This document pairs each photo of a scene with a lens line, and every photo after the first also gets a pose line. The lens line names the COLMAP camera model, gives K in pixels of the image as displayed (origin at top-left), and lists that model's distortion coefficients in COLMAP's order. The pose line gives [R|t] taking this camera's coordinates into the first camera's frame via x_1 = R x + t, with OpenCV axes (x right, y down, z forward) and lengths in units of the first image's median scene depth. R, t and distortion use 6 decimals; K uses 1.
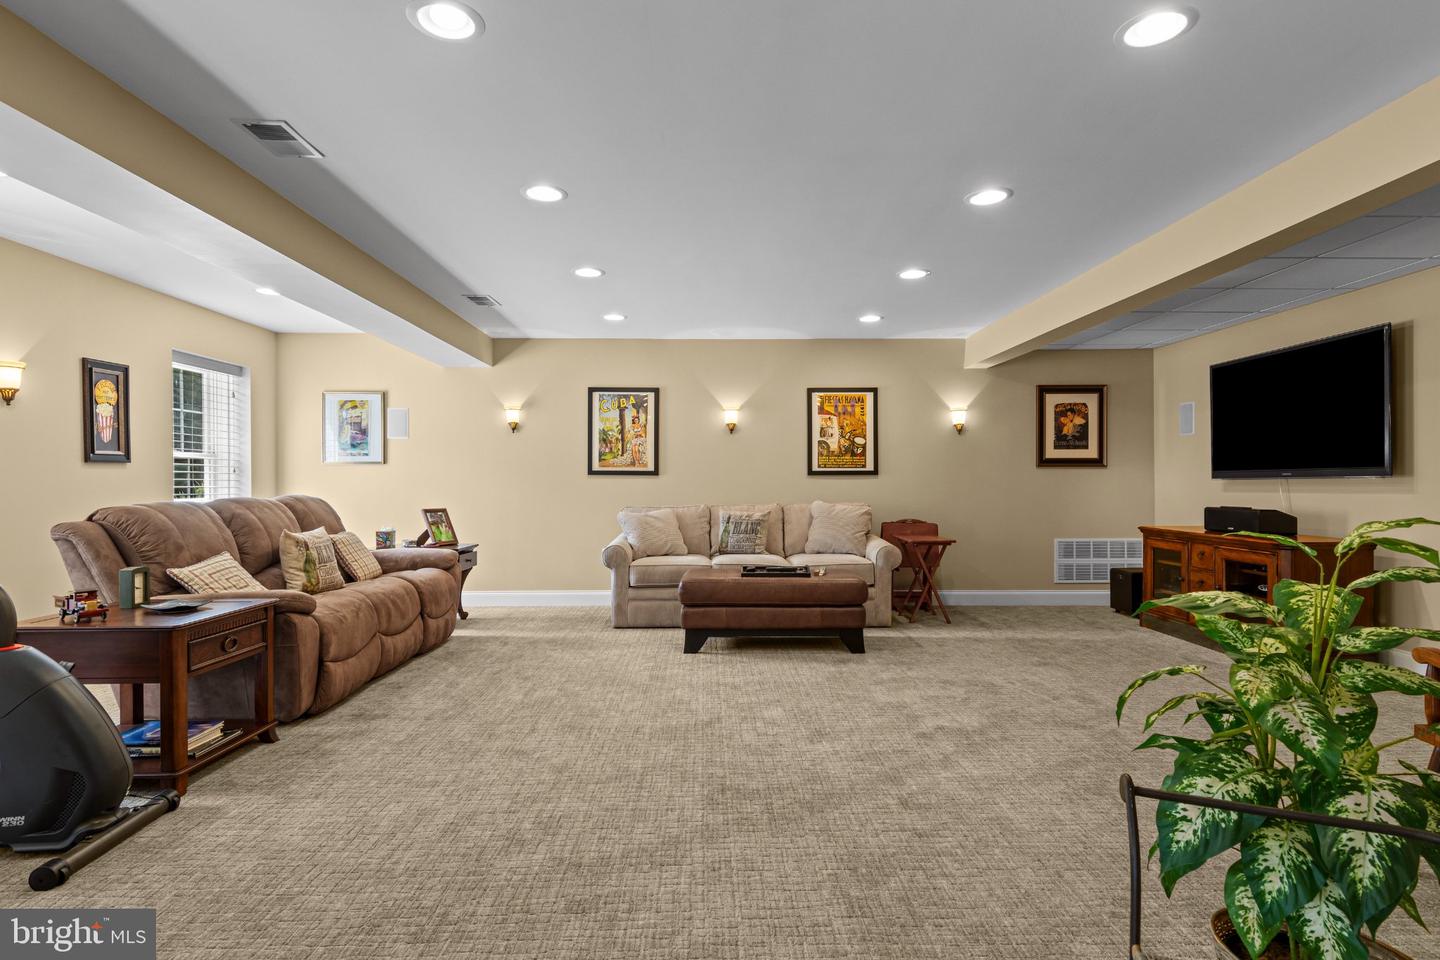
lens RADIAL K [[739.9, 0, 725.0], [0, 739.9, 484.0], [0, 0, 1]] dist [0.007612, -0.000911]
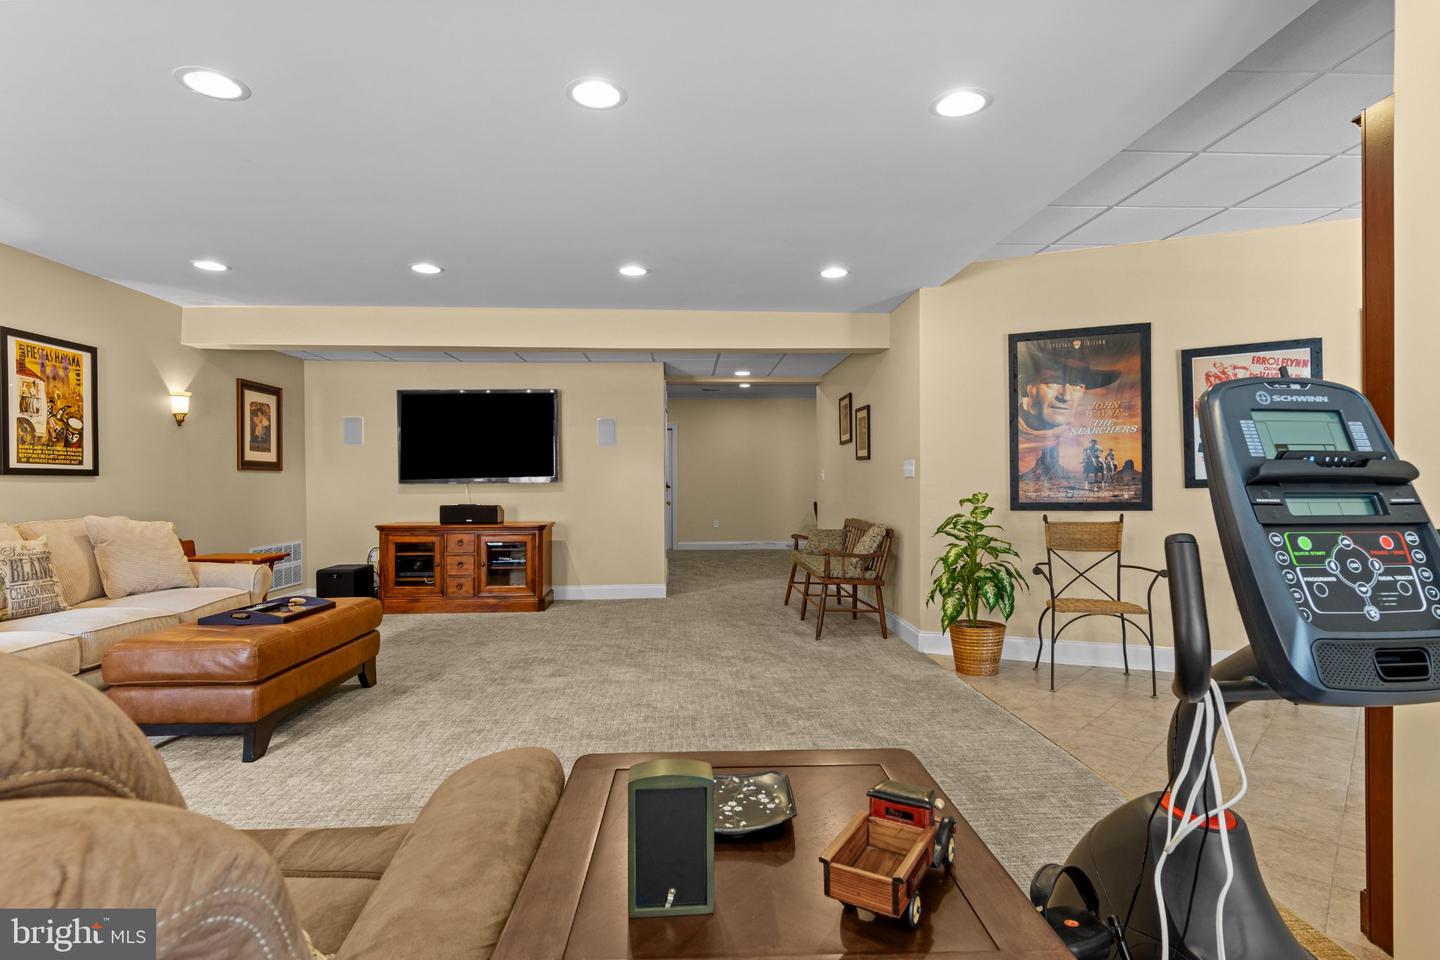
lens RADIAL K [[739.9, 0, 725.0], [0, 739.9, 484.0], [0, 0, 1]] dist [0.007612, -0.000911]
pose [[-0.050184, 0.002912, 0.998736, -0.504796], [0.005242, 0.999983, -0.002652, -0.000145], [-0.998726, 0.005102, -0.050198, 0.458377]]
